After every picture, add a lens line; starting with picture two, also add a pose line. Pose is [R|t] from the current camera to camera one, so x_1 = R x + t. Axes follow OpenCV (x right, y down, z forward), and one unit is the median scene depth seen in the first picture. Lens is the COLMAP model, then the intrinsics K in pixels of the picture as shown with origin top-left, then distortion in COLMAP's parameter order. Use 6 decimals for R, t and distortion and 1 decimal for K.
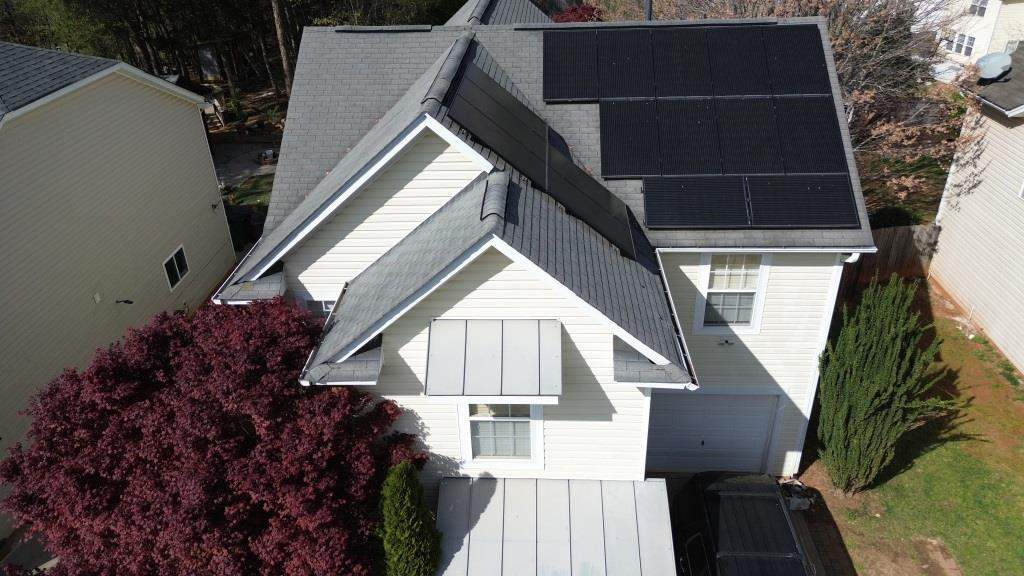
lens RADIAL K [[731.5, 0, 514.3], [0, 731.5, 288.5], [0, 0, 1]] dist [0.066738, -0.053645]
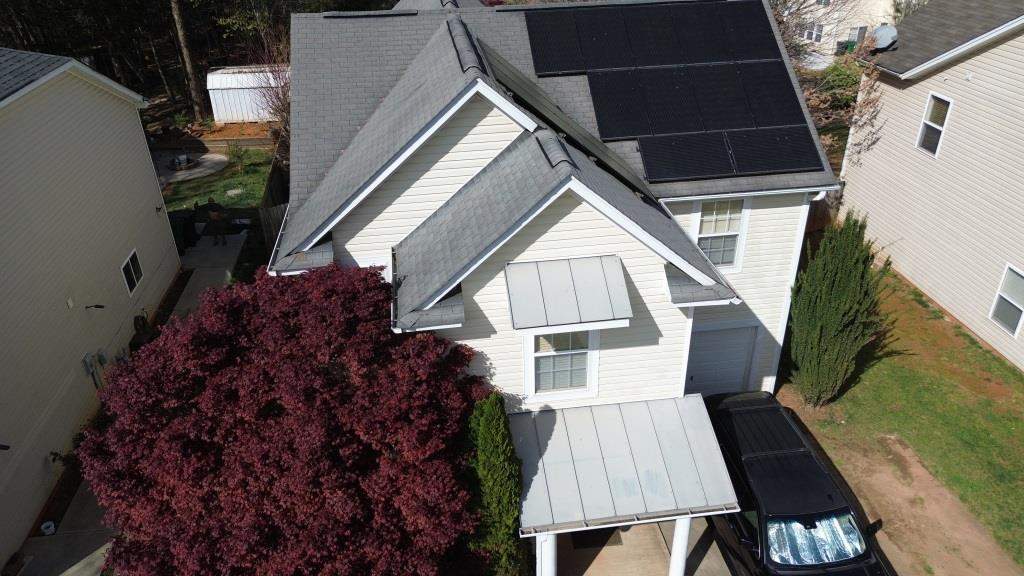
lens RADIAL K [[731.5, 0, 514.3], [0, 731.5, 288.5], [0, 0, 1]] dist [0.066738, -0.053645]
pose [[0.983284, -0.084701, 0.161177, -0.232780], [0.085511, 0.996335, 0.001917, 0.065190], [-0.160748, 0.011897, 0.986924, -0.075365]]
